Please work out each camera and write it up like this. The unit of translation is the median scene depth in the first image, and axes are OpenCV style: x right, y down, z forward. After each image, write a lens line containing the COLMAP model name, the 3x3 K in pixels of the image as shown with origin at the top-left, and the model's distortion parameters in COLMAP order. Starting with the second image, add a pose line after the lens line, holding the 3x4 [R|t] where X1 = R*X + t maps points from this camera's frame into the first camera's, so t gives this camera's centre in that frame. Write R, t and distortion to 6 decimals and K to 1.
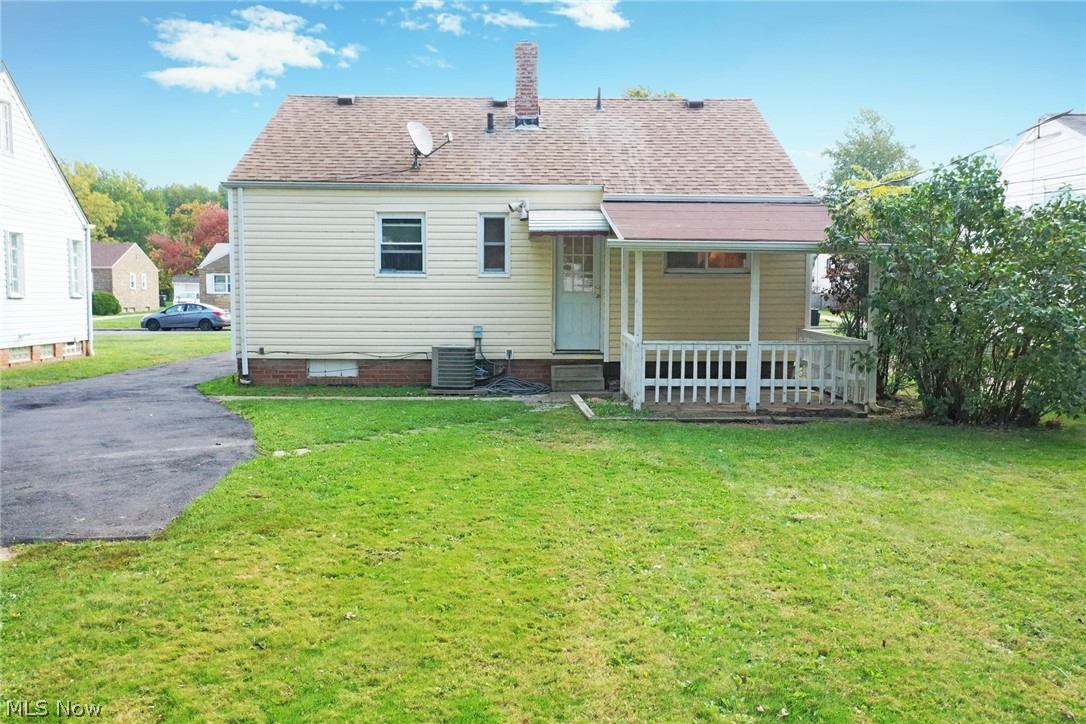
lens RADIAL K [[860.8, 0, 542.2], [0, 860.8, 361.0], [0, 0, 1]] dist [0.013684, -0.001941]
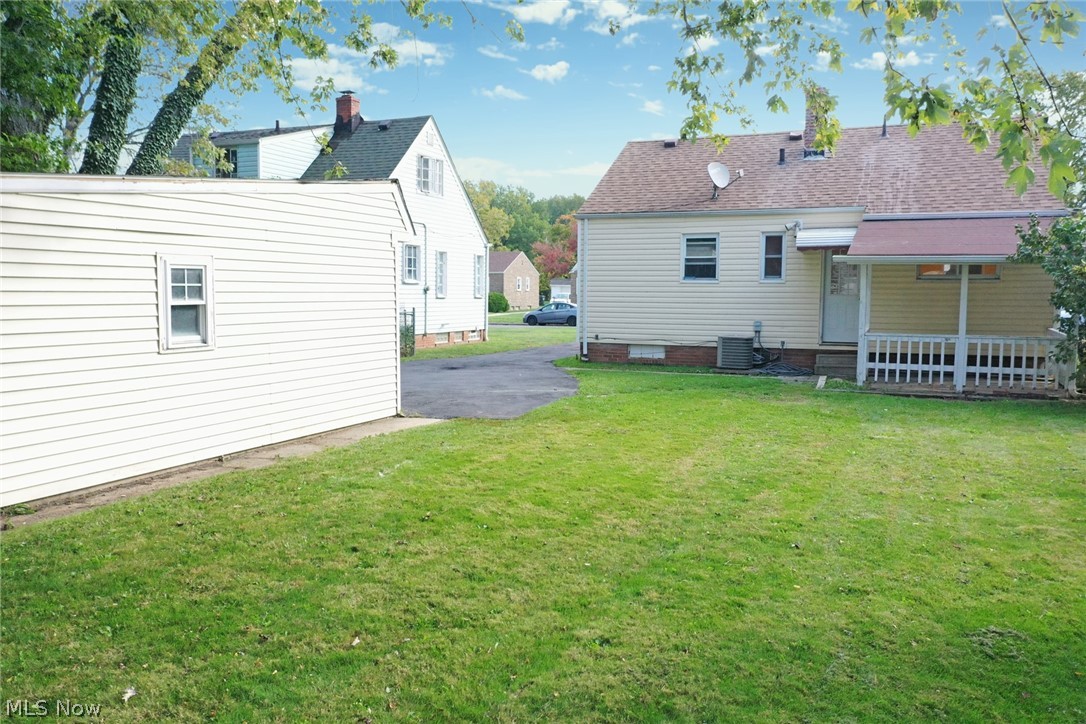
lens RADIAL K [[860.8, 0, 541.6], [0, 860.8, 360.8], [0, 0, 1]] dist [0.013684, -0.001941]
pose [[0.914166, 0.034351, -0.403883, 0.148372], [-0.034872, 0.999373, 0.006068, 0.020693], [0.403838, 0.008537, 0.914791, -0.287134]]
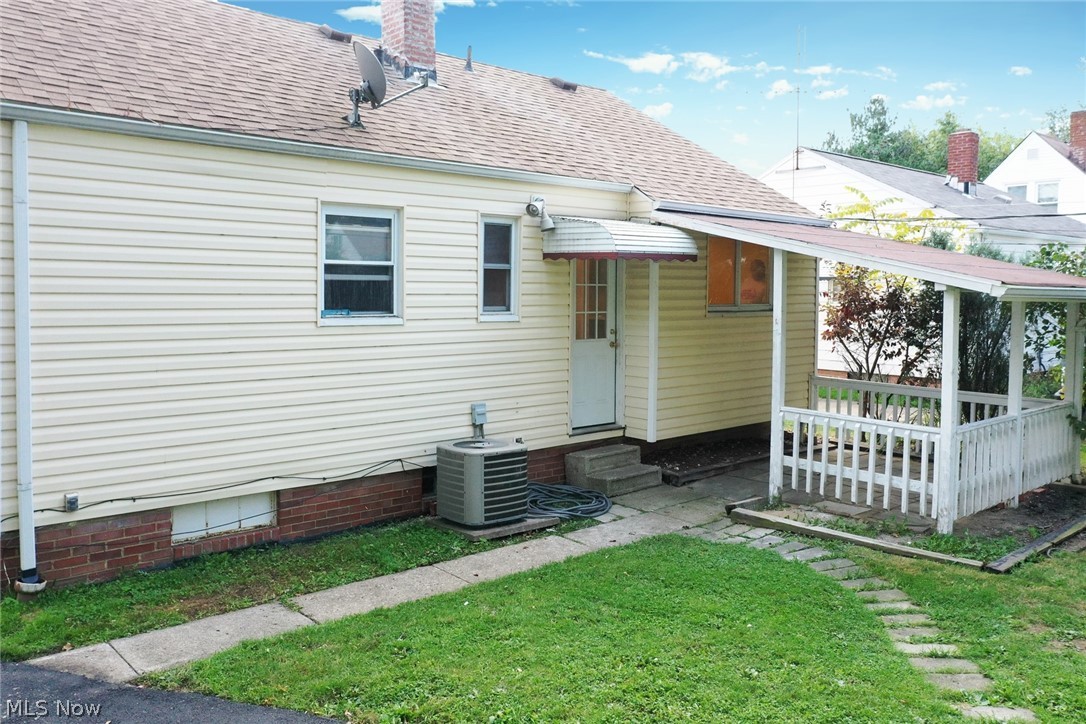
lens RADIAL K [[860.8, 0, 544.6], [0, 860.8, 317.3], [0, 0, 1]] dist [0.013684, -0.001941]
pose [[0.759626, -0.019605, 0.650064, -0.425001], [0.045751, 0.998680, -0.023344, -0.084183], [-0.648749, 0.047474, 0.759520, 0.516881]]
